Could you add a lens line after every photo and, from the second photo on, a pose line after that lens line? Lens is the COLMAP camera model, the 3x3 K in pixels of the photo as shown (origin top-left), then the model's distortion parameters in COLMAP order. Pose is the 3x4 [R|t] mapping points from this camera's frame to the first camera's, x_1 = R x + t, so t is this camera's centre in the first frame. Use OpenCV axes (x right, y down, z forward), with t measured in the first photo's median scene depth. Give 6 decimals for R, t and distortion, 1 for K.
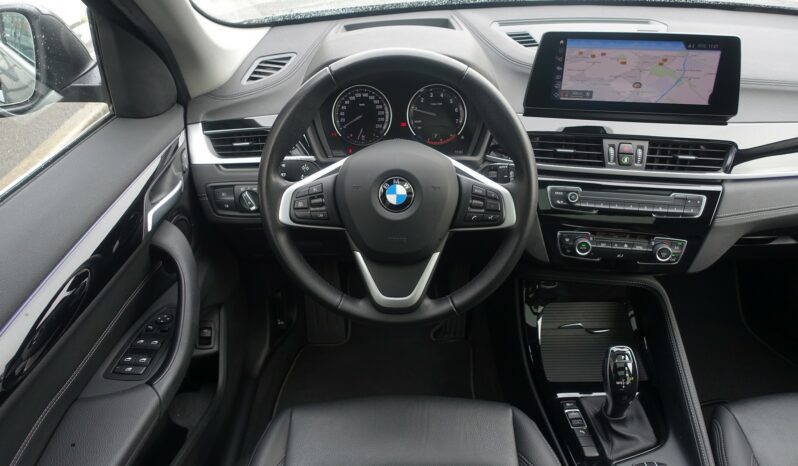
lens RADIAL K [[539.7, 0, 399.0], [0, 539.7, 233.0], [0, 0, 1]] dist [-0.011835, -0.000690]
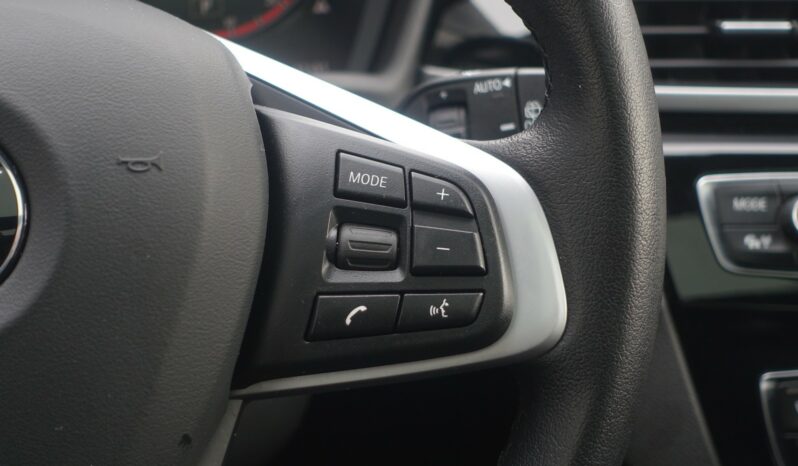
lens RADIAL K [[1617.3, 0, 399.0], [0, 1617.3, 233.0], [0, 0, 1]] dist [-0.008644, 0.031119]
pose [[0.992712, -0.062044, 0.103311, 0.080579], [0.075503, 0.988380, -0.131923, 0.016924], [-0.093926, 0.138761, 0.985862, 0.350787]]
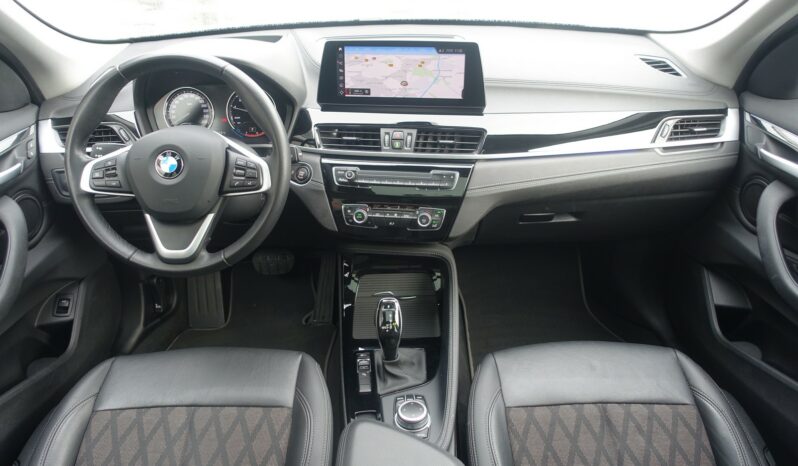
lens RADIAL K [[539.7, 0, 399.0], [0, 539.7, 233.0], [0, 0, 1]] dist [-0.011835, -0.000690]
pose [[0.999790, -0.010912, 0.017367, 0.408516], [0.011911, 0.998217, -0.058489, 0.134676], [-0.016697, 0.058684, 0.998137, -0.197758]]
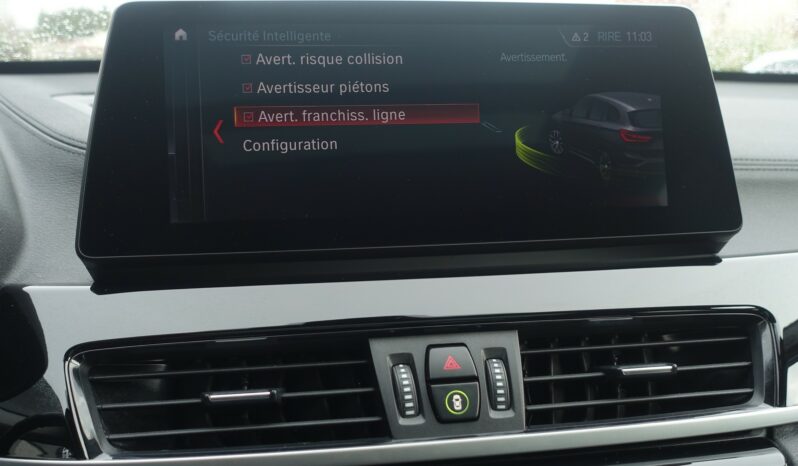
lens RADIAL K [[823.8, 0, 399.0], [0, 823.8, 233.0], [0, 0, 1]] dist [-0.018994, 0.006039]
pose [[0.949604, -0.047143, 0.309888, 0.269954], [0.168272, 0.910762, -0.377091, -0.061417], [-0.264457, 0.410233, 0.872795, 0.612611]]
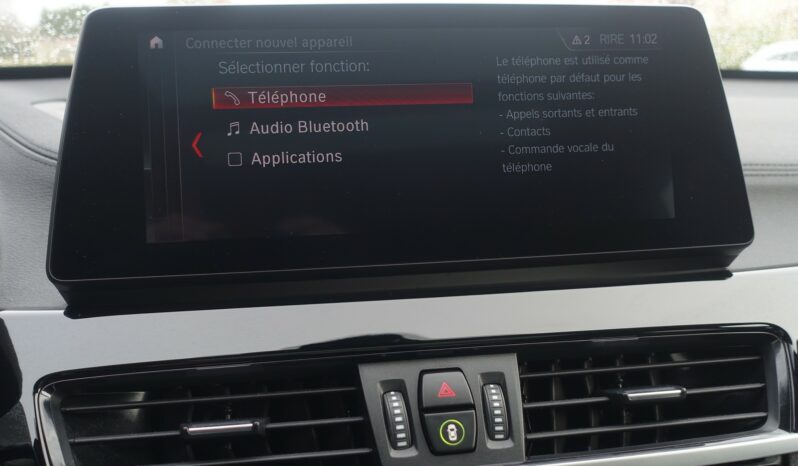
lens RADIAL K [[823.8, 0, 399.0], [0, 823.8, 233.0], [0, 0, 1]] dist [-0.018994, 0.006039]
pose [[0.950662, -0.056813, 0.304983, 0.285399], [0.173890, 0.911720, -0.372196, -0.081313], [-0.256913, 0.406866, 0.876616, 0.628924]]
